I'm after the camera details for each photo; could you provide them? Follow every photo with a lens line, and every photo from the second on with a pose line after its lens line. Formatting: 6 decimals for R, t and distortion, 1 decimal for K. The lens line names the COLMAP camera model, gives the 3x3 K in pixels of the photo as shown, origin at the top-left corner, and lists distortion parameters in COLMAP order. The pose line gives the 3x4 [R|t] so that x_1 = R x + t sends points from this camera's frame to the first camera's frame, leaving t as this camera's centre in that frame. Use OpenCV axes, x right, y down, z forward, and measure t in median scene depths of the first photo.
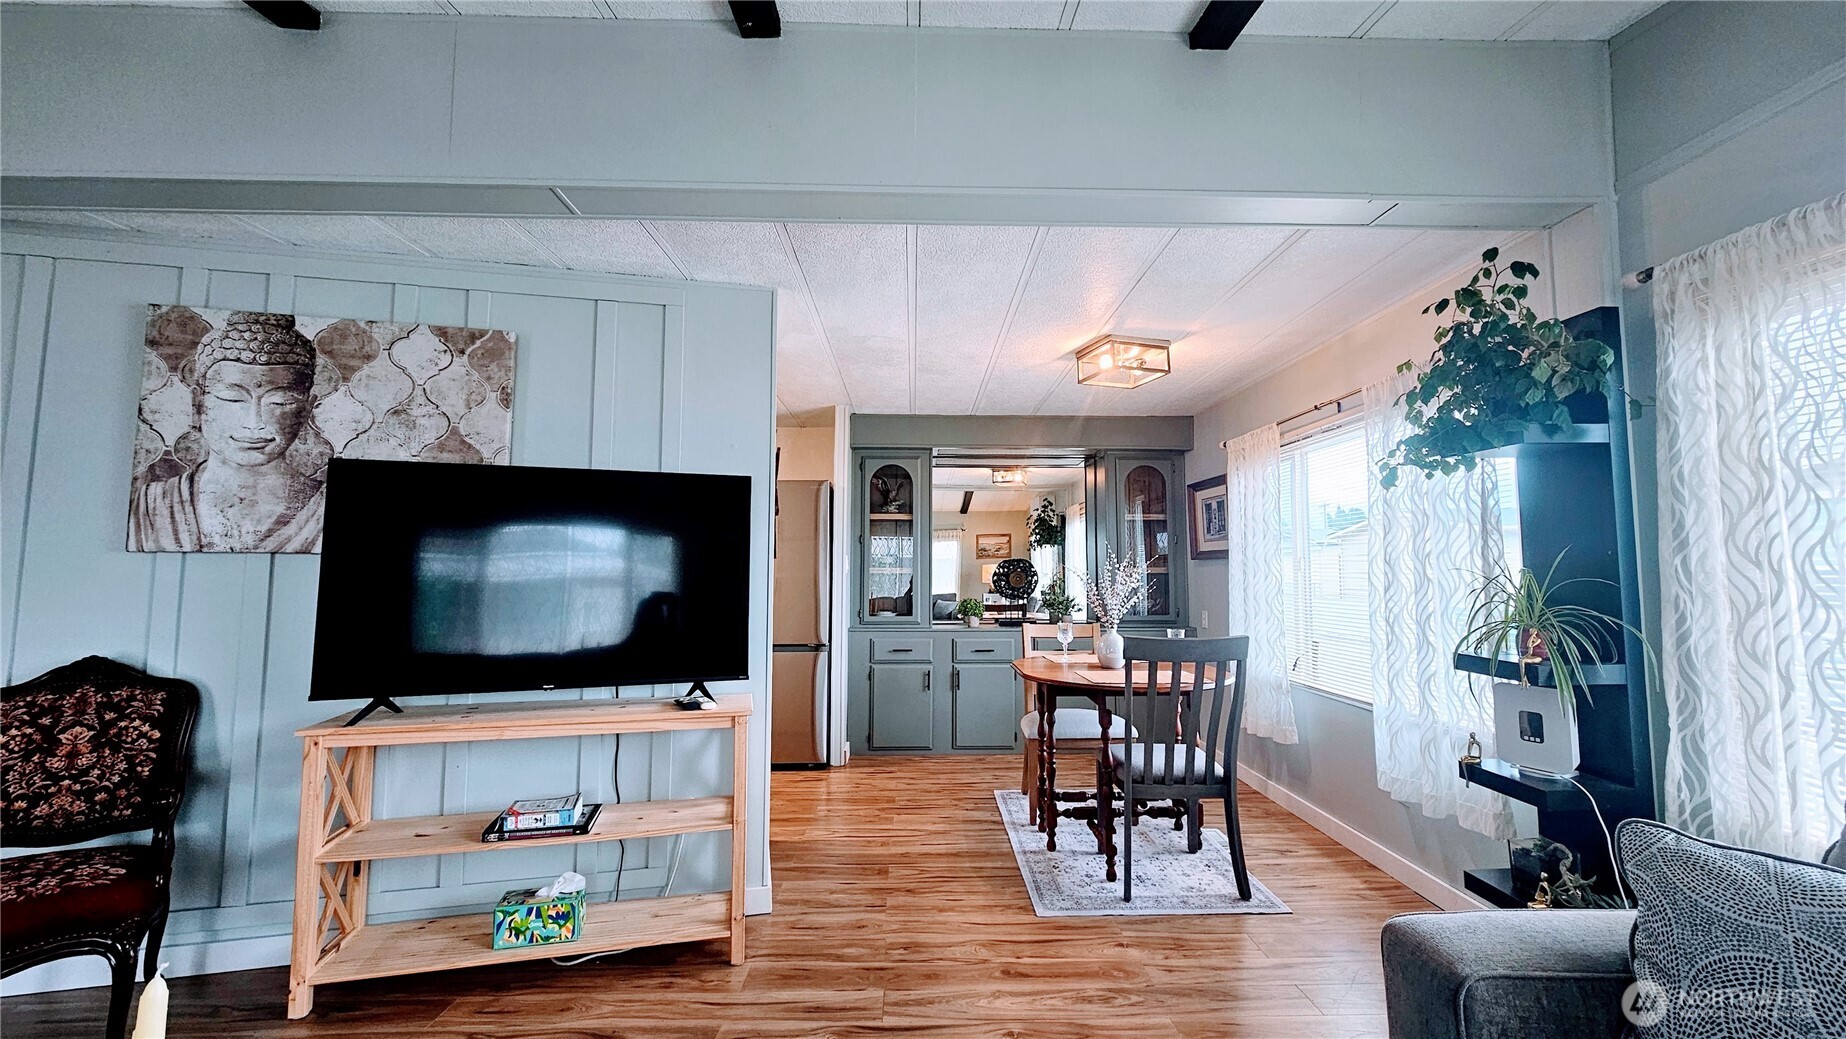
lens RADIAL K [[755.8, 0, 936.4], [0, 755.8, 514.2], [0, 0, 1]] dist [-0.003011, 0.000883]
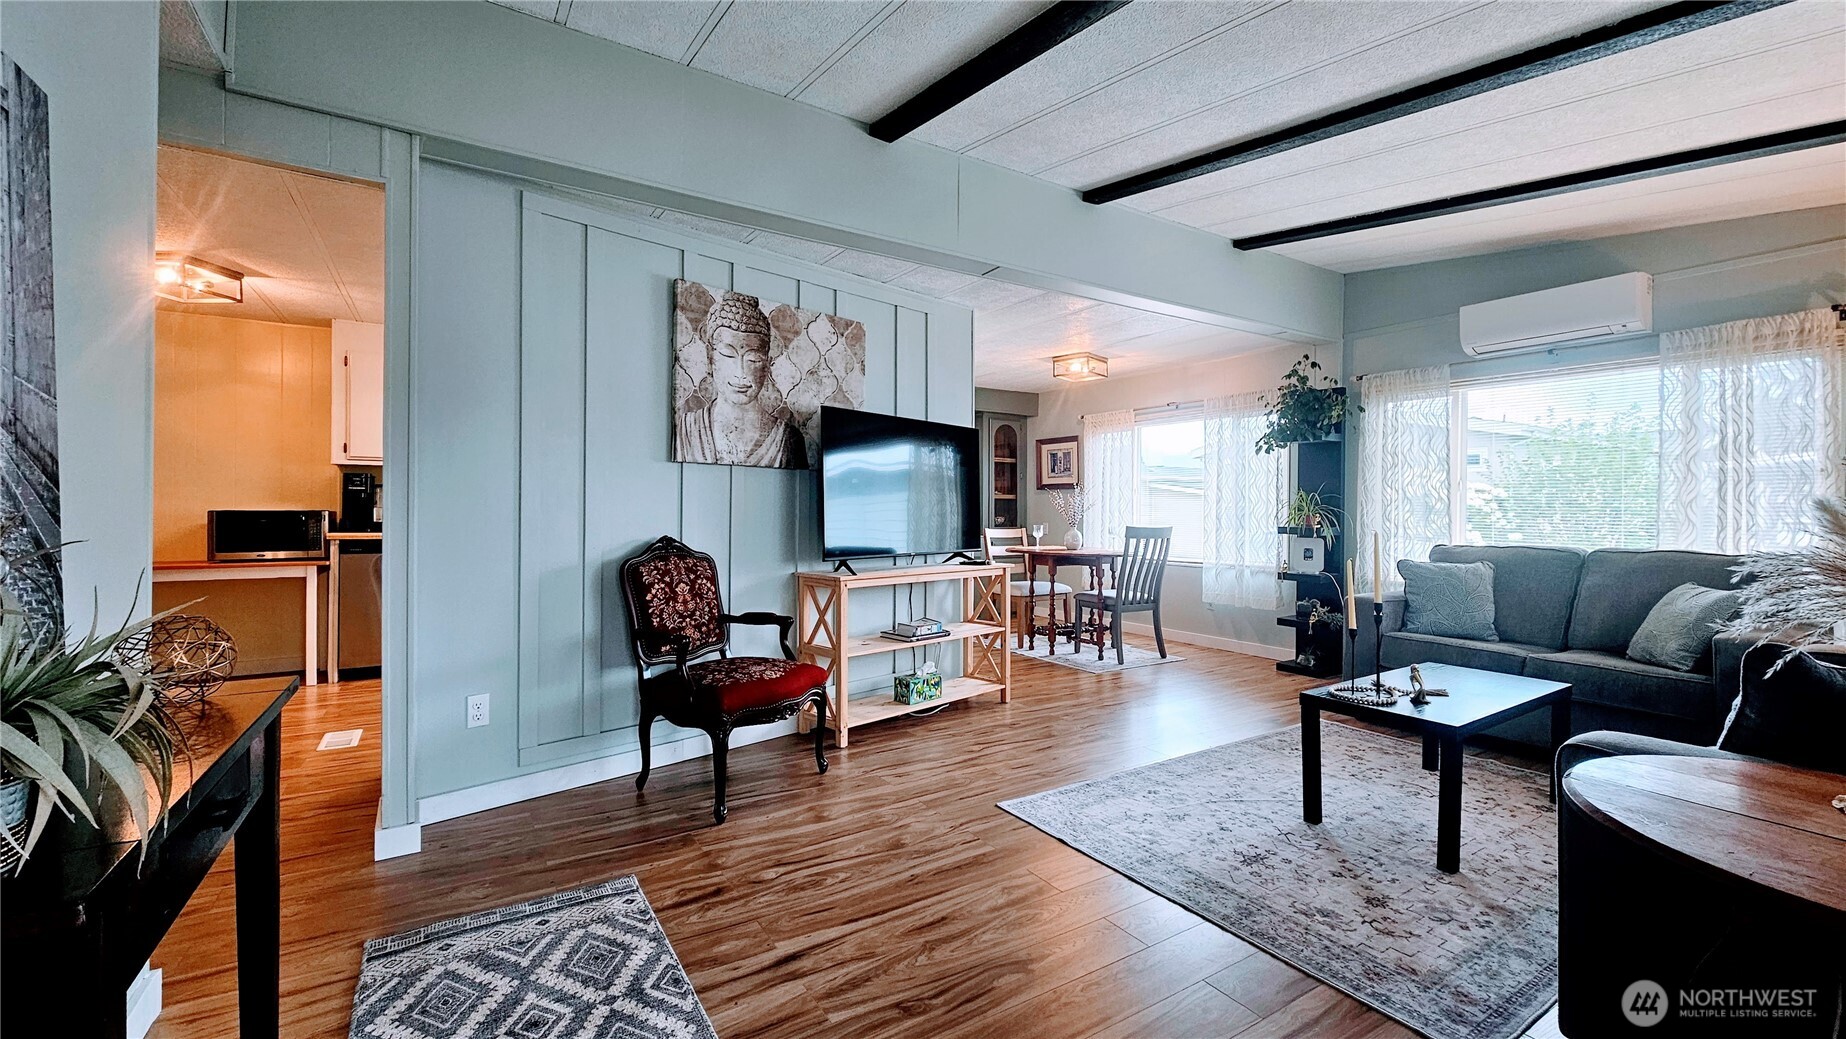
lens RADIAL K [[755.8, 0, 935.3], [0, 755.8, 511.0], [0, 0, 1]] dist [-0.003011, 0.000883]
pose [[0.858577, 0.003986, 0.512670, -1.281105], [-0.043897, 0.996869, 0.065764, 0.025843], [-0.510802, -0.078968, 0.856064, -0.406845]]
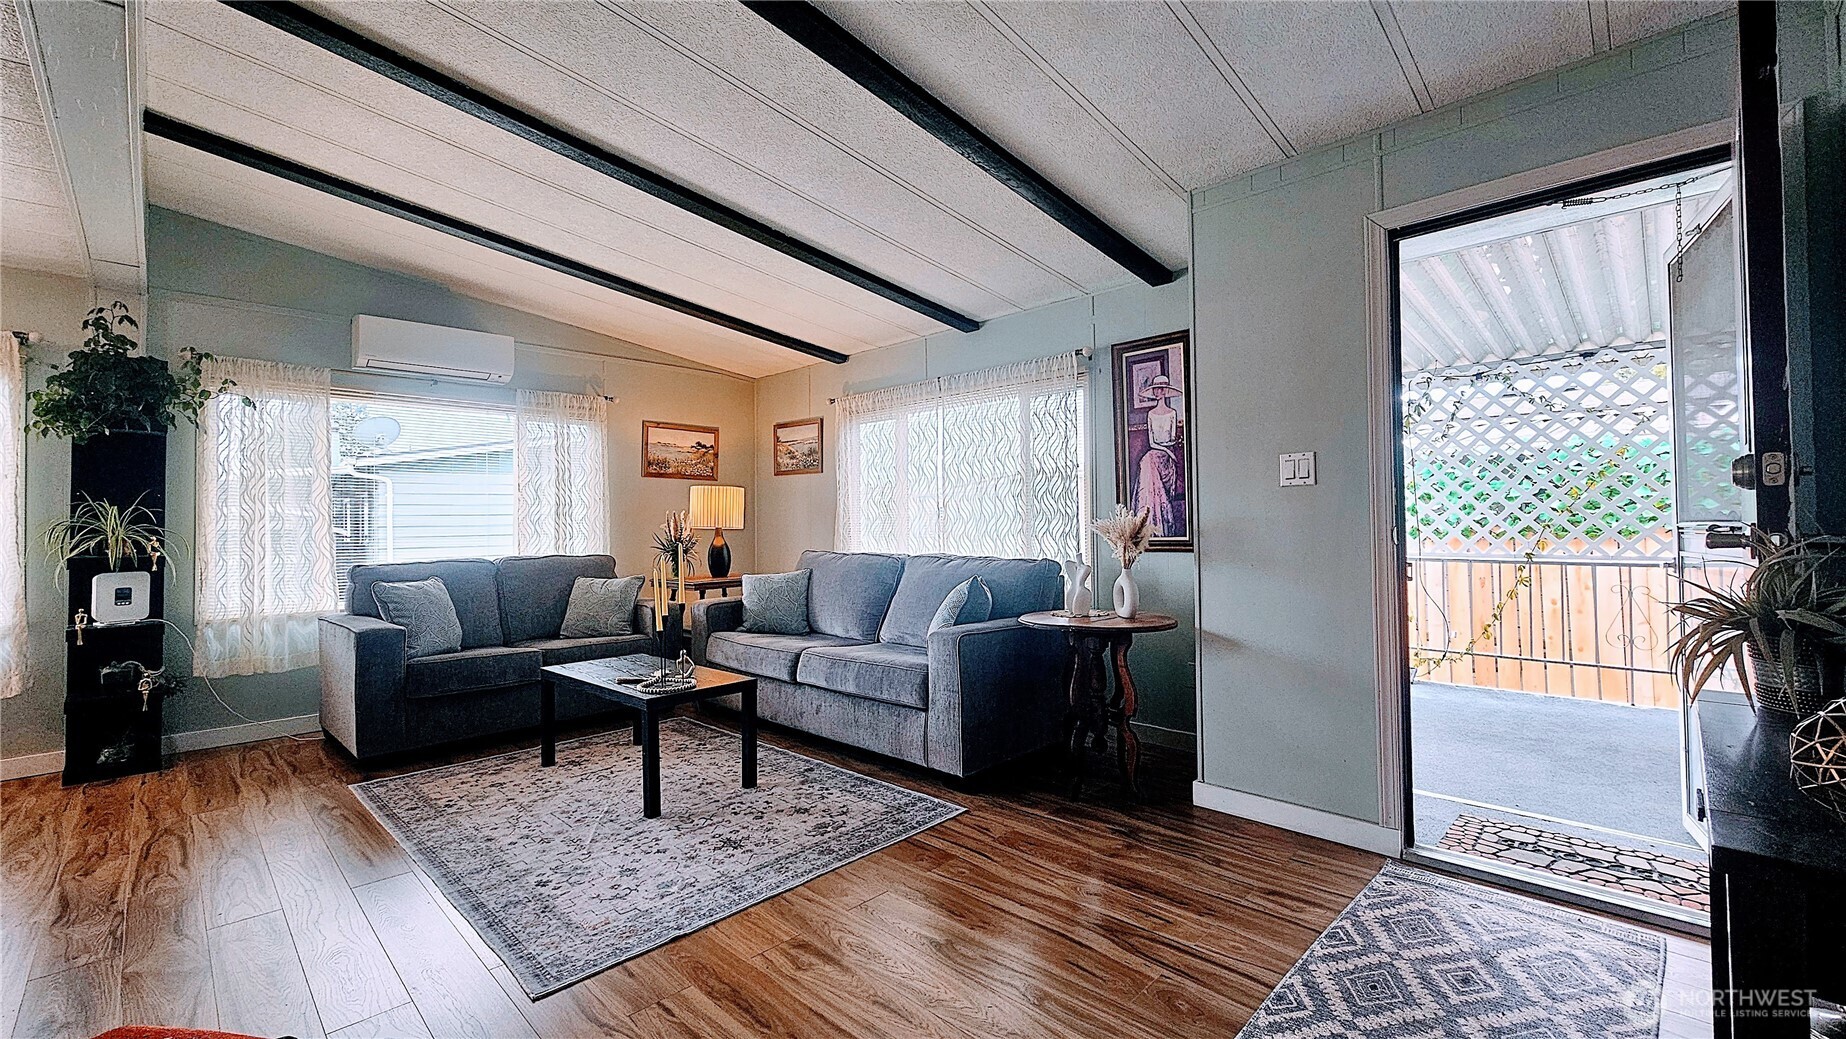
lens RADIAL K [[755.8, 0, 930.3], [0, 755.8, 509.7], [0, 0, 1]] dist [-0.003011, 0.000883]
pose [[-0.694326, 0.018765, 0.719415, -1.403997], [-0.041428, 0.996960, -0.065987, 0.104319], [-0.718467, -0.075621, -0.691438, 0.737178]]
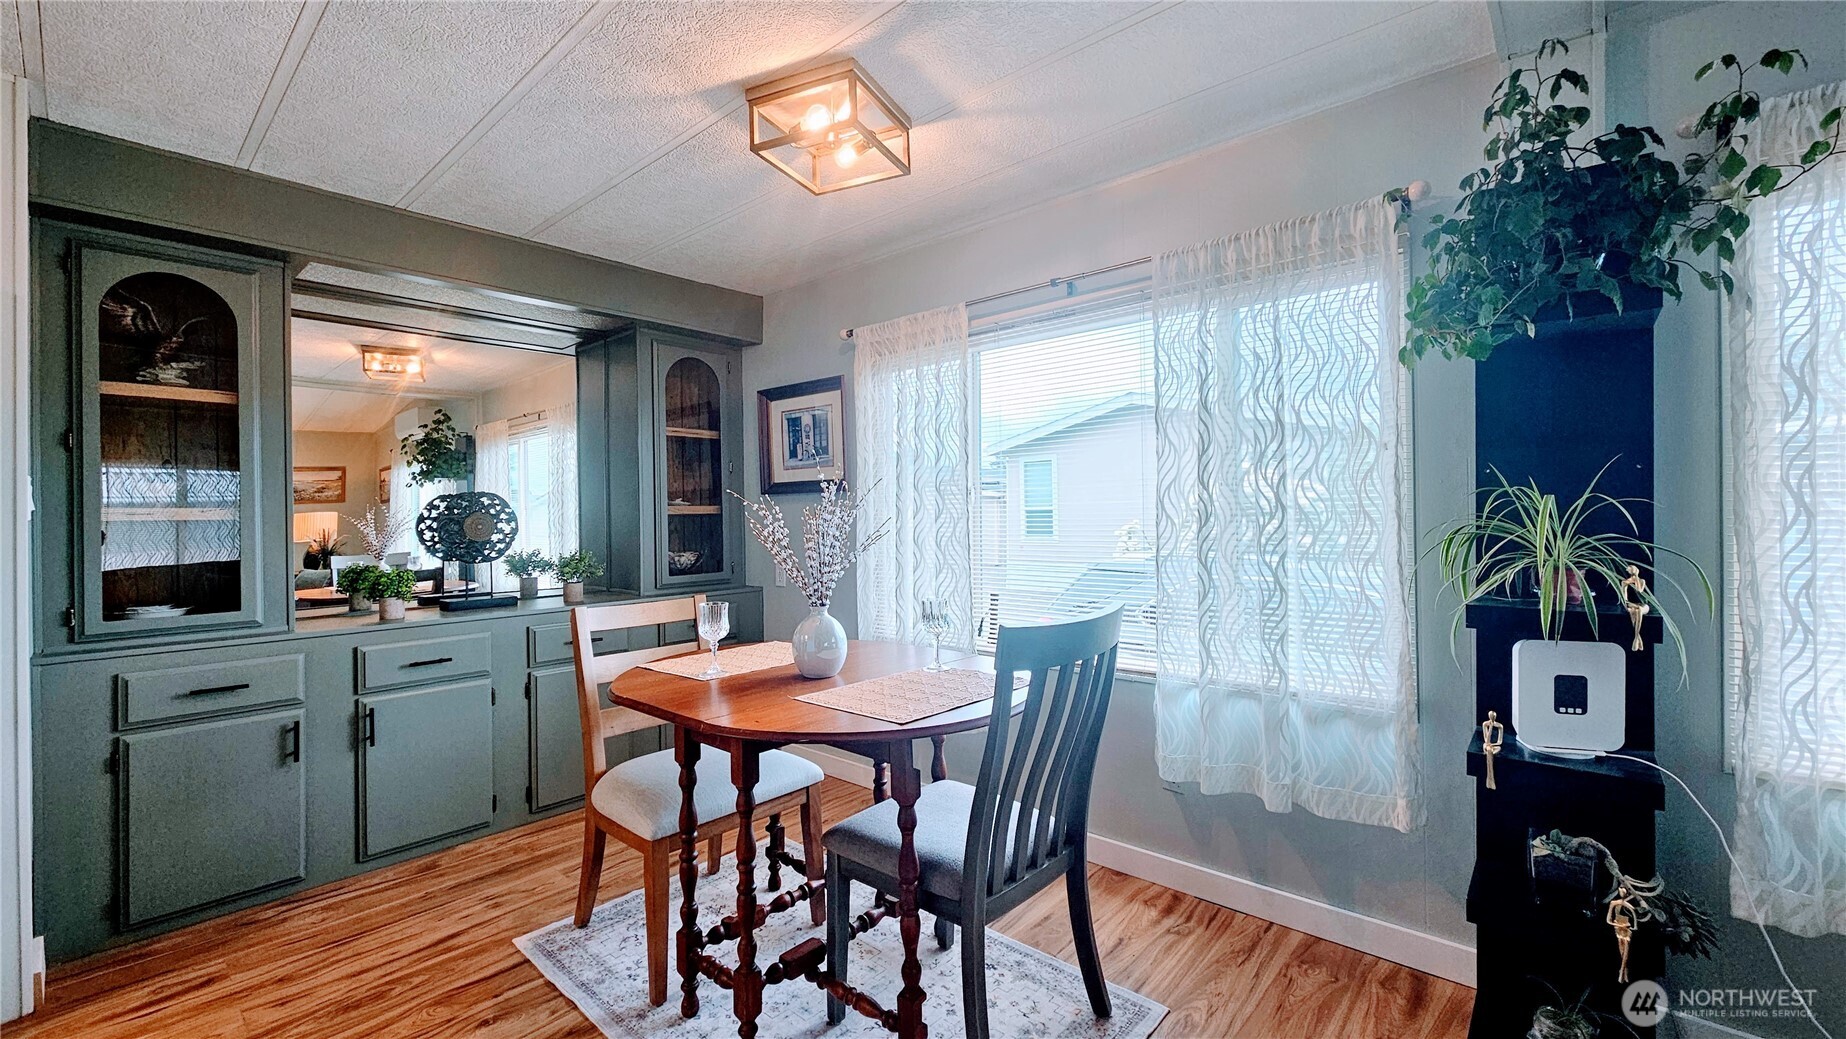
lens RADIAL K [[755.8, 0, 933.0], [0, 755.8, 510.3], [0, 0, 1]] dist [-0.003011, 0.000883]
pose [[0.683666, -0.007026, 0.729762, -0.168791], [-0.040254, 0.998068, 0.047321, 0.072159], [-0.728684, -0.061728, 0.682062, 0.802038]]
